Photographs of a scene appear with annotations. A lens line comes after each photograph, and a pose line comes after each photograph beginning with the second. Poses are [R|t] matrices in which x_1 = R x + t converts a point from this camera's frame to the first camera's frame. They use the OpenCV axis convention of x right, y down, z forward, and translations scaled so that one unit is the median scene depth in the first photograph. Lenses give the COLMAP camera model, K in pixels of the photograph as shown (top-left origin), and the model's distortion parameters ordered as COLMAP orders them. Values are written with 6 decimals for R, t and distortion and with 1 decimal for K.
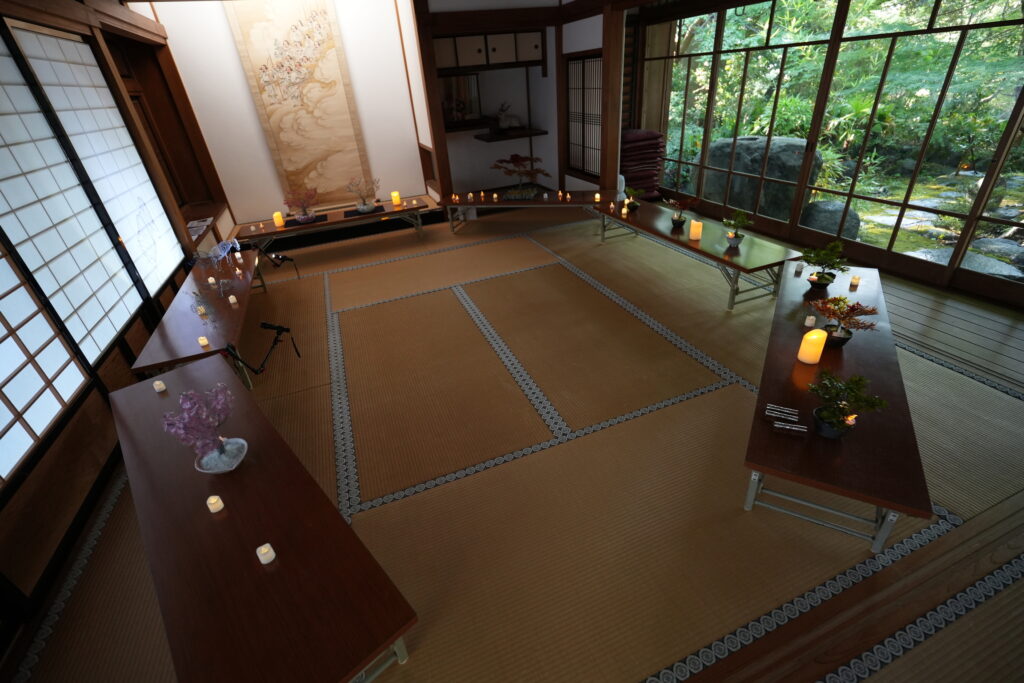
lens RADIAL K [[456.5, 0, 511.3], [0, 456.5, 337.4], [0, 0, 1]] dist [-0.004174, -0.000076]
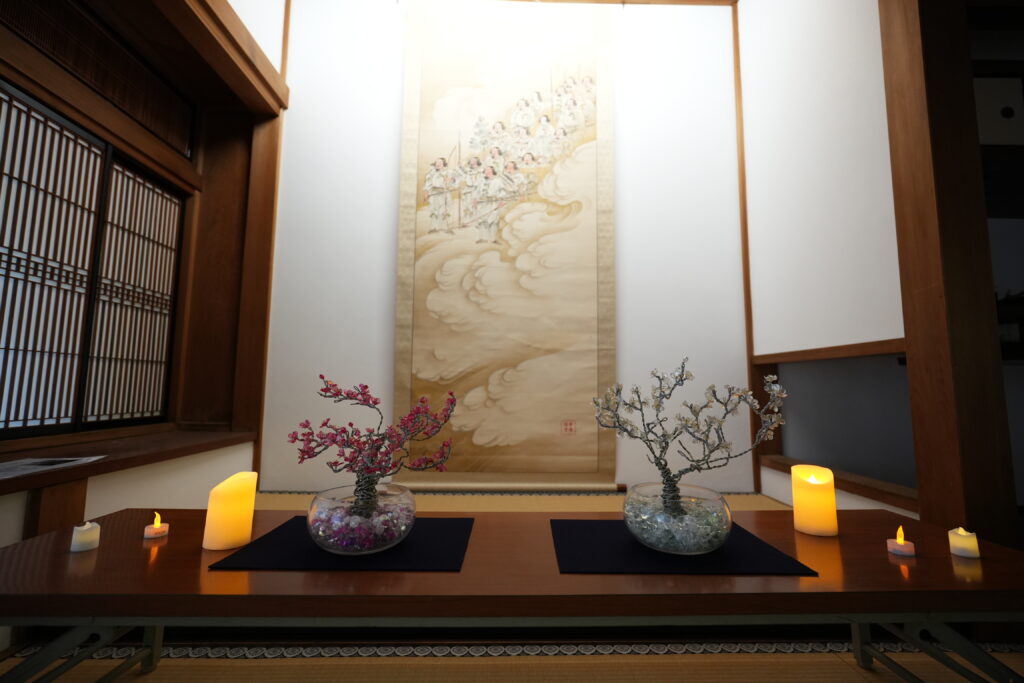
lens RADIAL K [[456.5, 0, 509.8], [0, 456.5, 338.2], [0, 0, 1]] dist [-0.004174, -0.000076]
pose [[0.932016, 0.048443, -0.359166, -0.288964], [-0.247393, 0.809258, -0.532820, -0.211067], [0.264847, 0.585452, 0.766226, 0.729429]]
